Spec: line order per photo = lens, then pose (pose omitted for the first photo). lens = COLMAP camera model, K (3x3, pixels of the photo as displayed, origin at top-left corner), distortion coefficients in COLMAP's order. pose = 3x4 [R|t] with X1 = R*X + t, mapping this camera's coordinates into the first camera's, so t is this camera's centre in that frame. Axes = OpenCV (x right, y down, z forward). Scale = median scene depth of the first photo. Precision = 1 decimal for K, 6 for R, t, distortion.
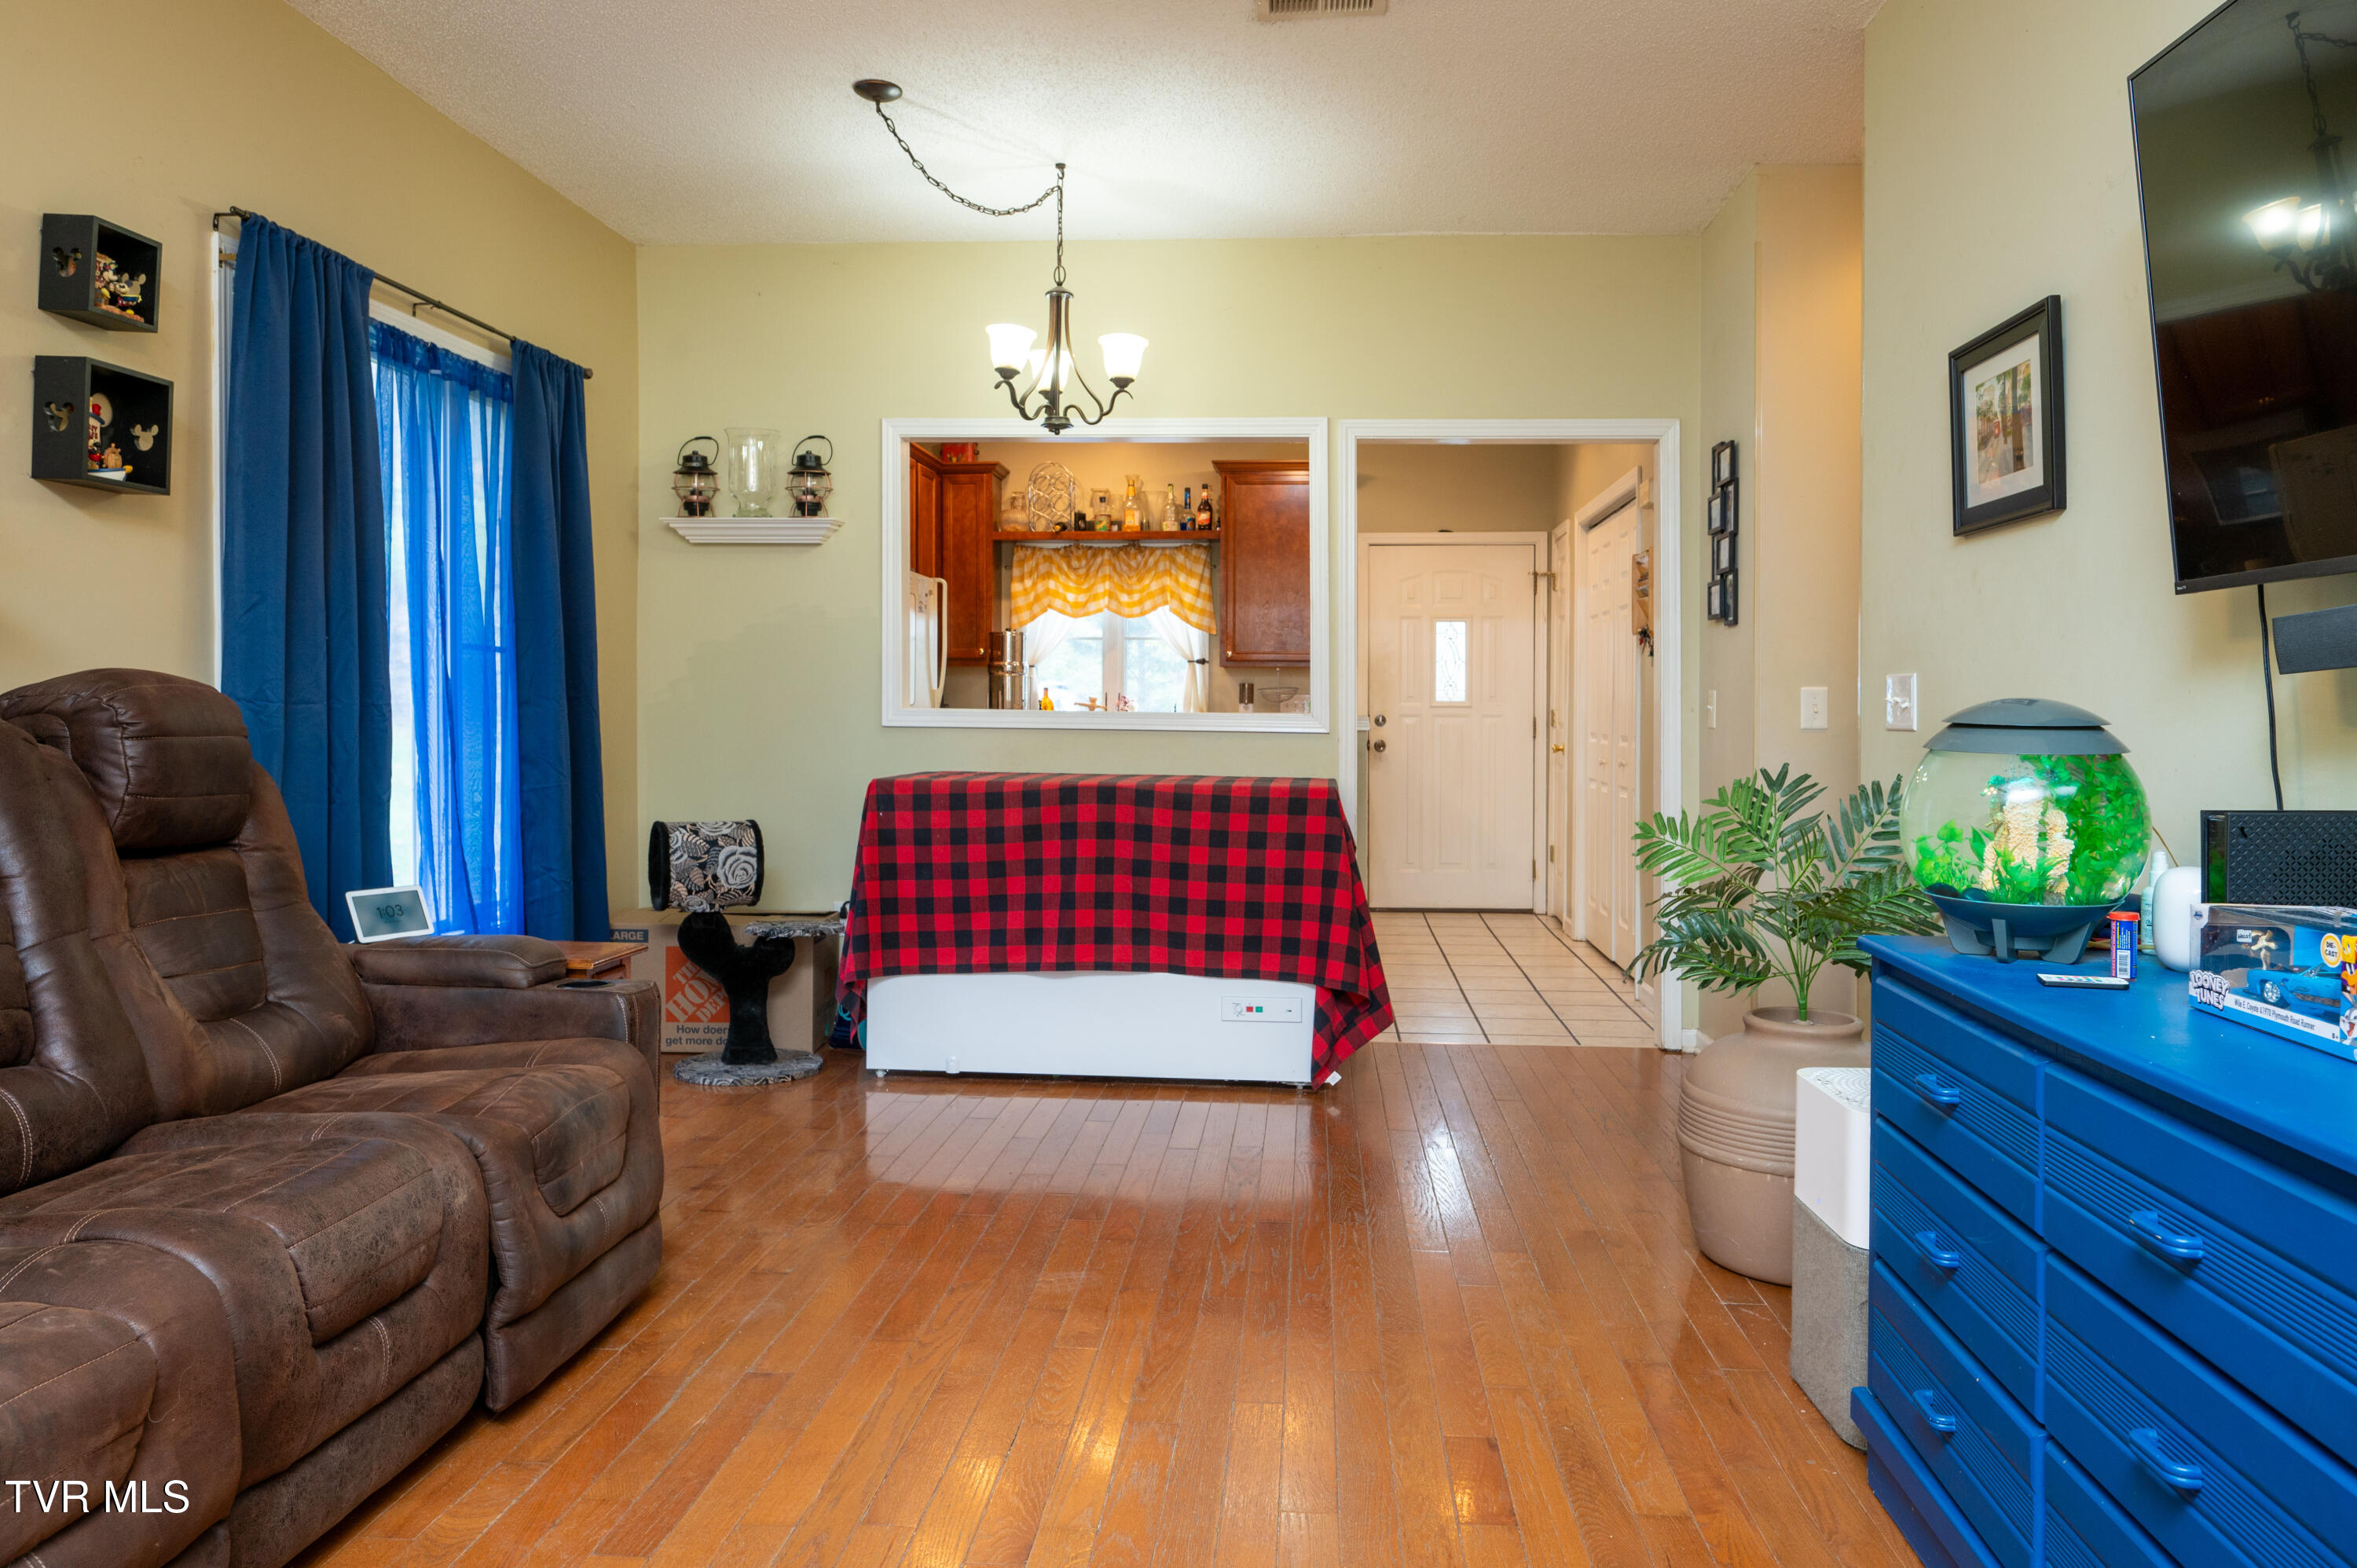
lens RADIAL K [[1621.3, 0, 1188.2], [0, 1621.3, 730.4], [0, 0, 1]] dist [-0.001316, 0.000699]
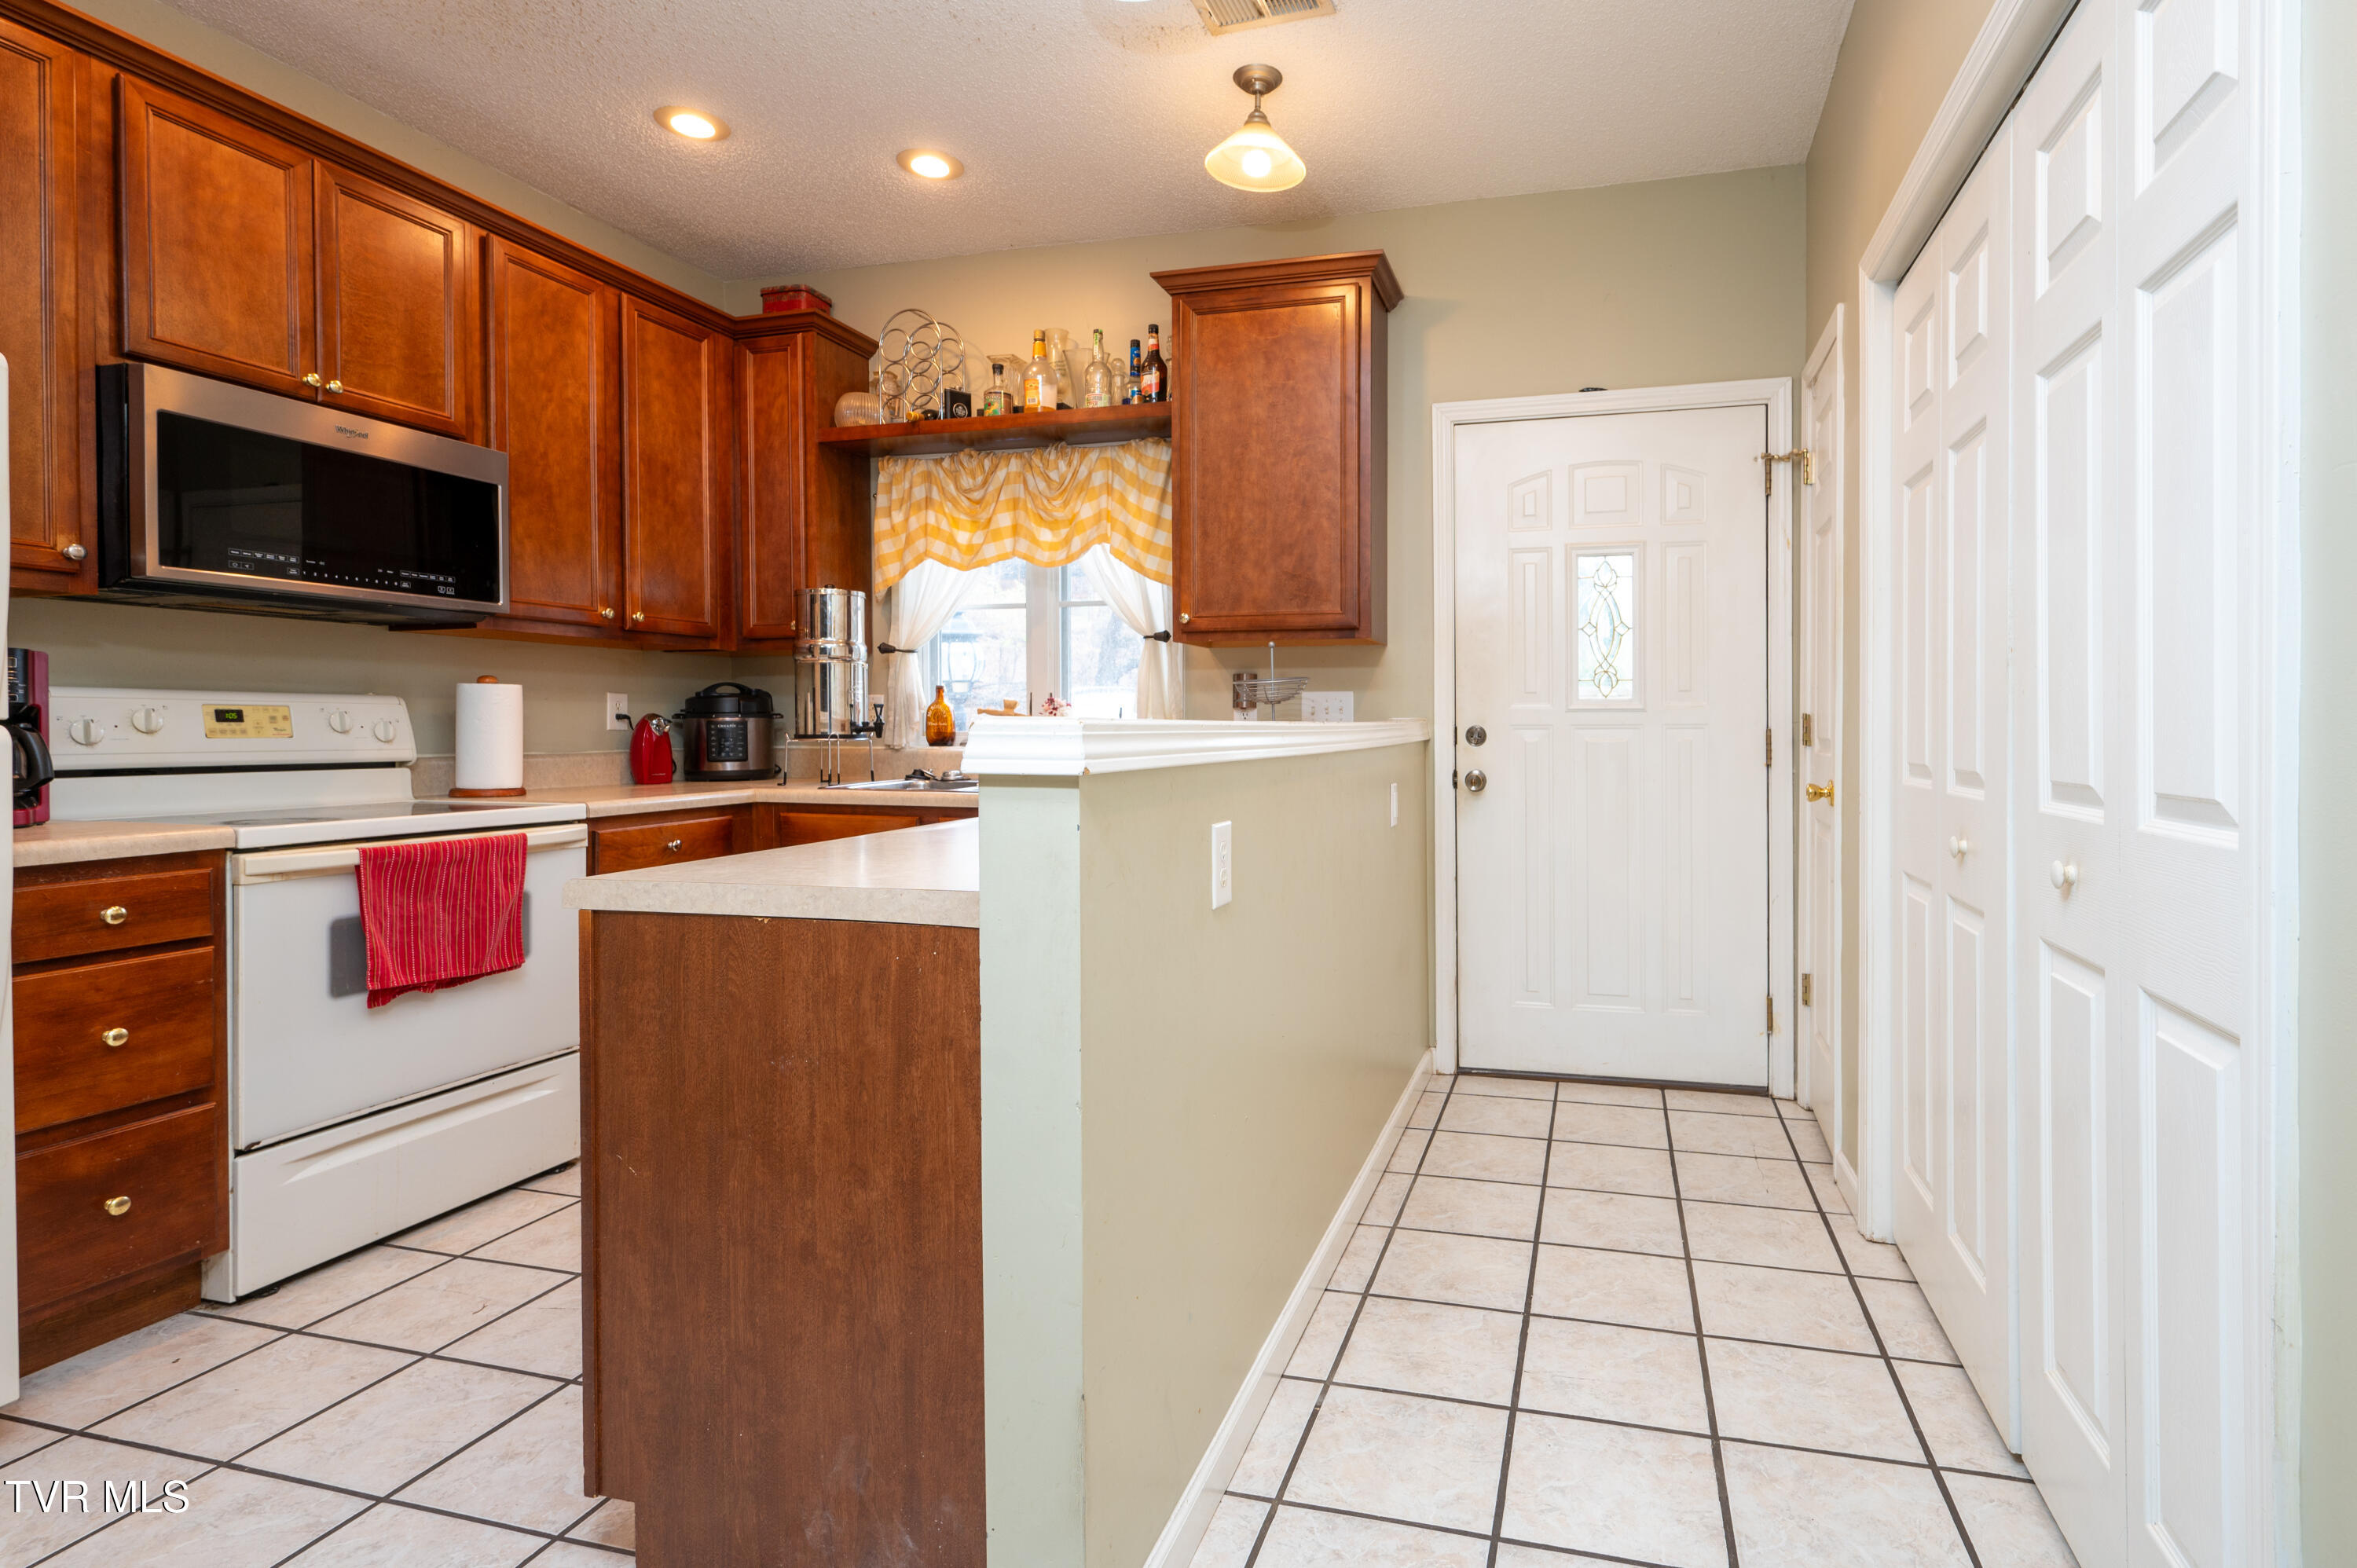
lens RADIAL K [[1072.3, 0, 1344.3], [0, 1072.3, 746.5], [0, 0, 1]] dist [0.002068, -0.000546]
pose [[0.984887, -0.006684, -0.173070, 0.252581], [0.006505, 0.999978, -0.001599, -0.004599], [0.173077, 0.000449, 0.984908, 1.156876]]
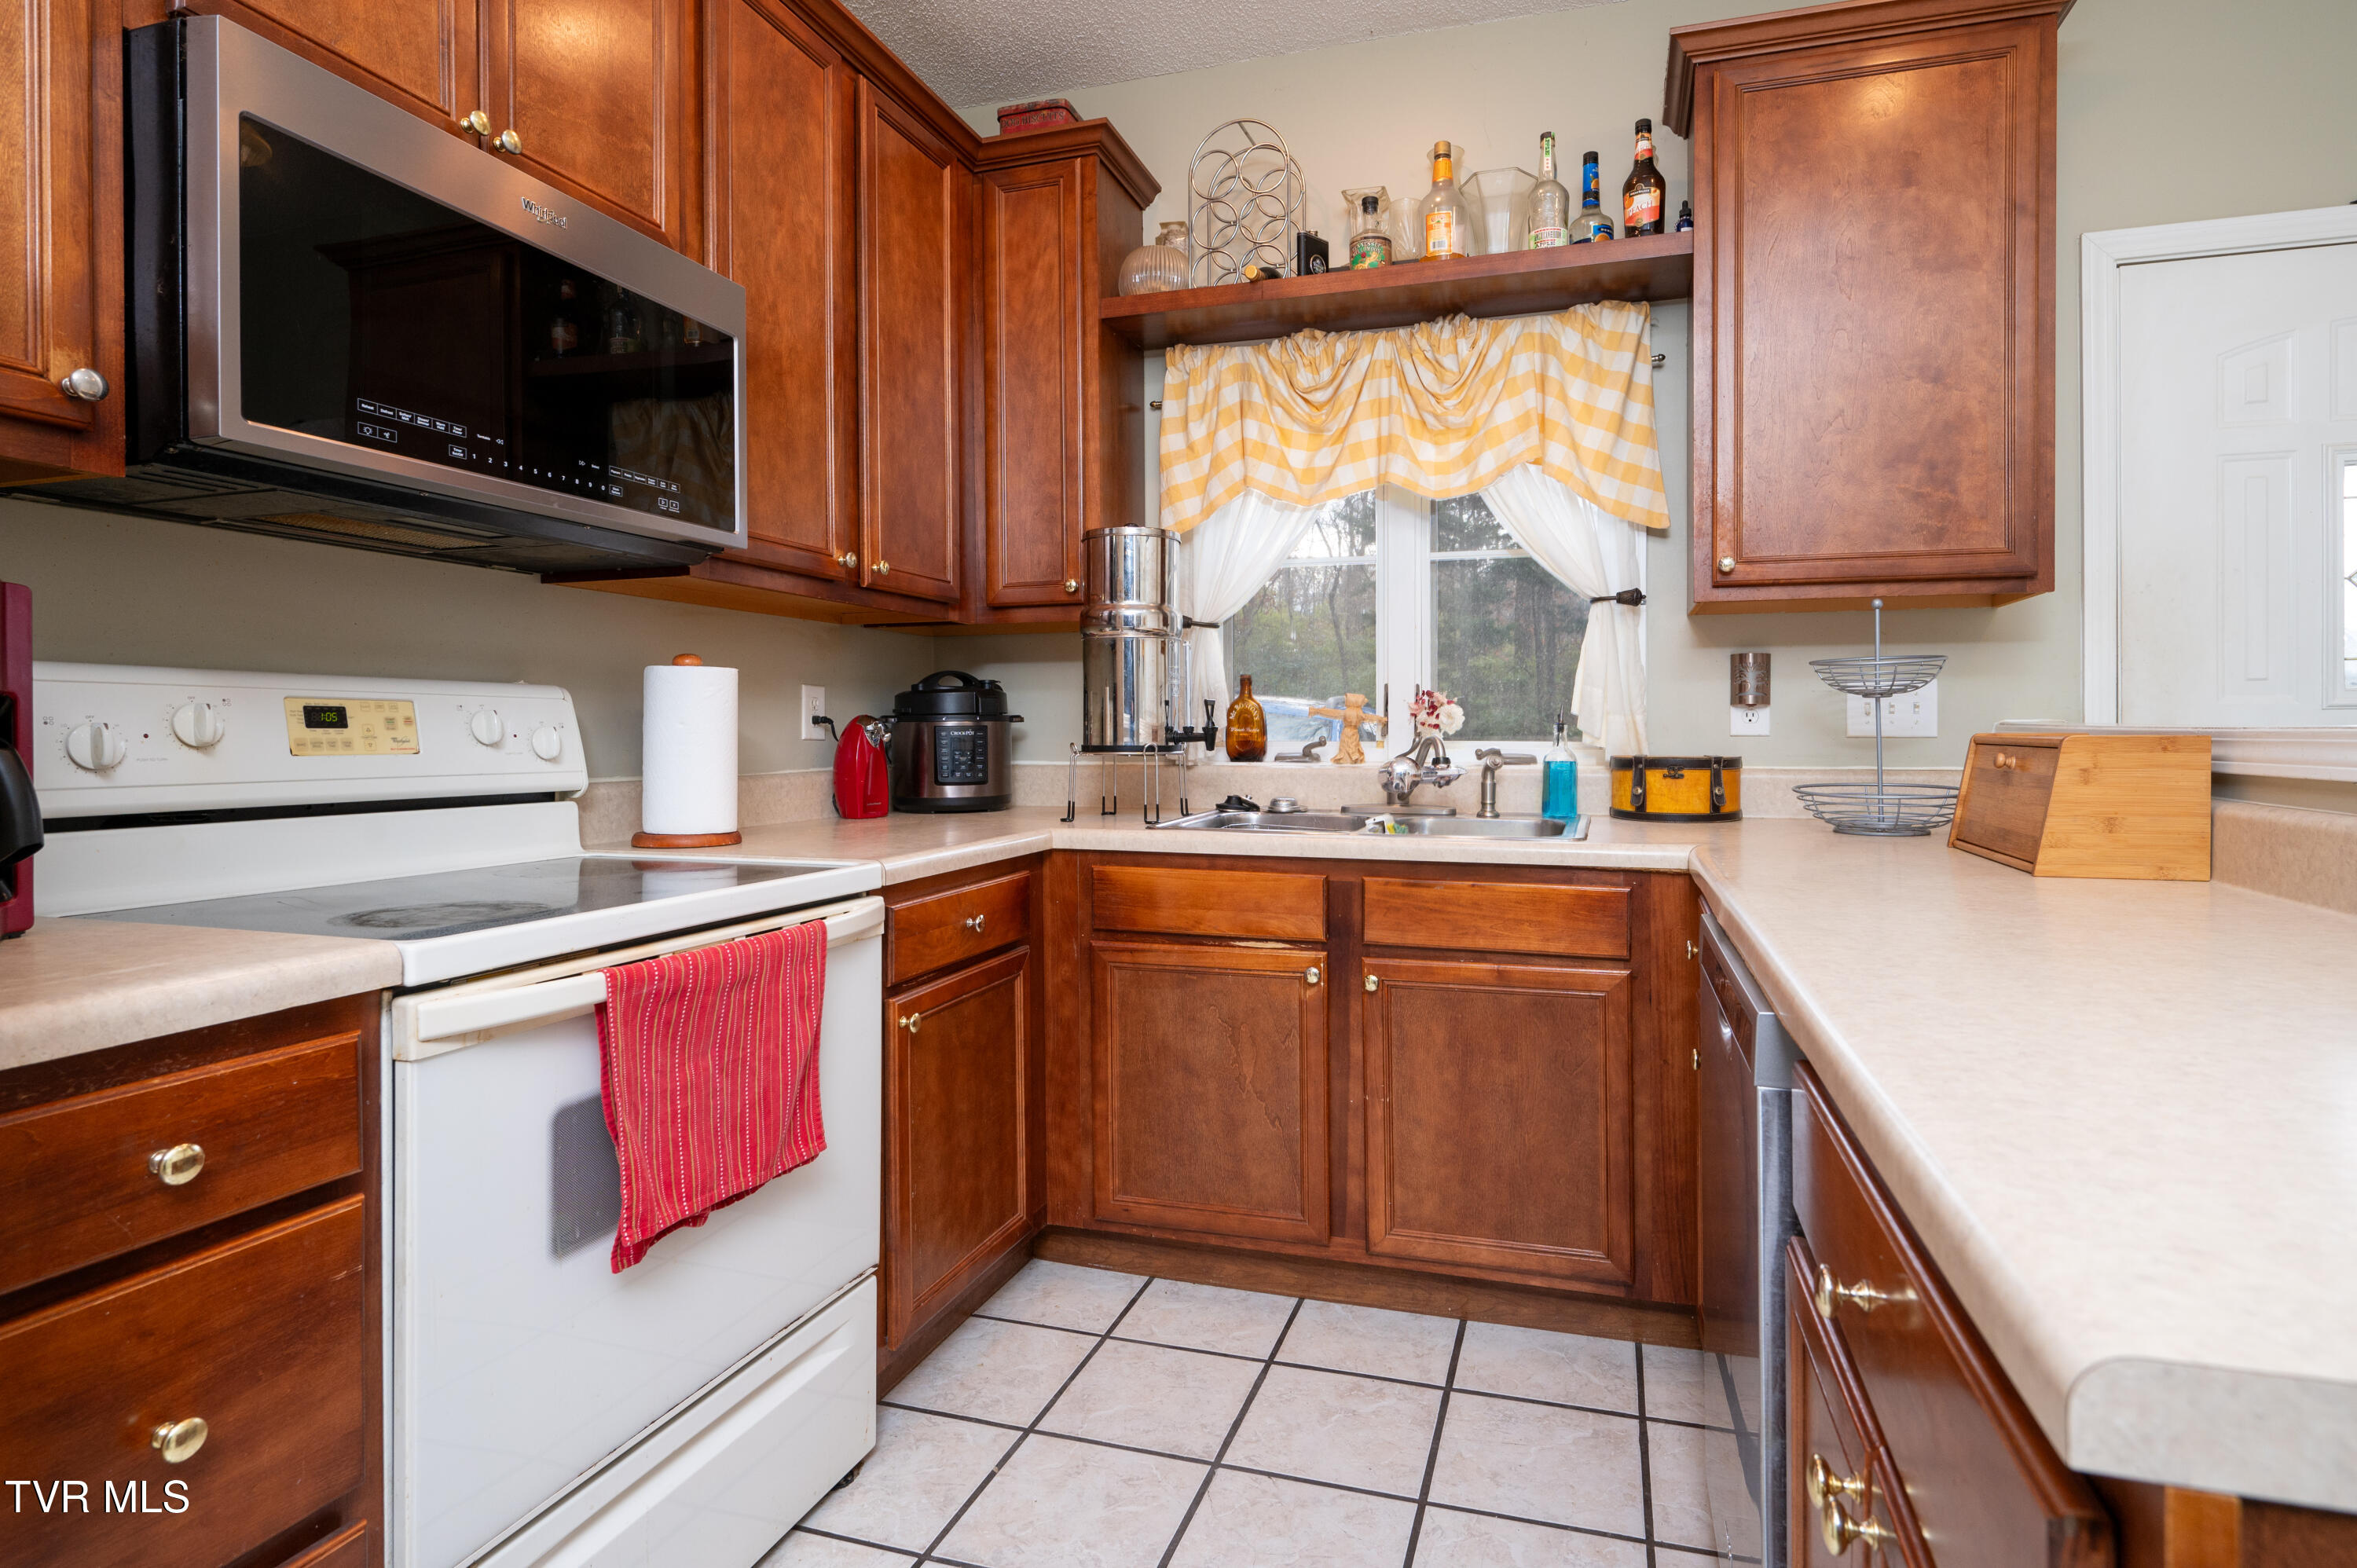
lens RADIAL K [[1095.4, 0, 1245.4], [0, 1095.4, 747.9], [0, 0, 1]] dist [-0.002372, 0.000226]
pose [[0.979192, -0.008733, -0.202750, -0.053372], [0.007480, 0.999948, -0.006943, -0.011105], [0.202800, 0.005282, 0.979206, 1.327434]]
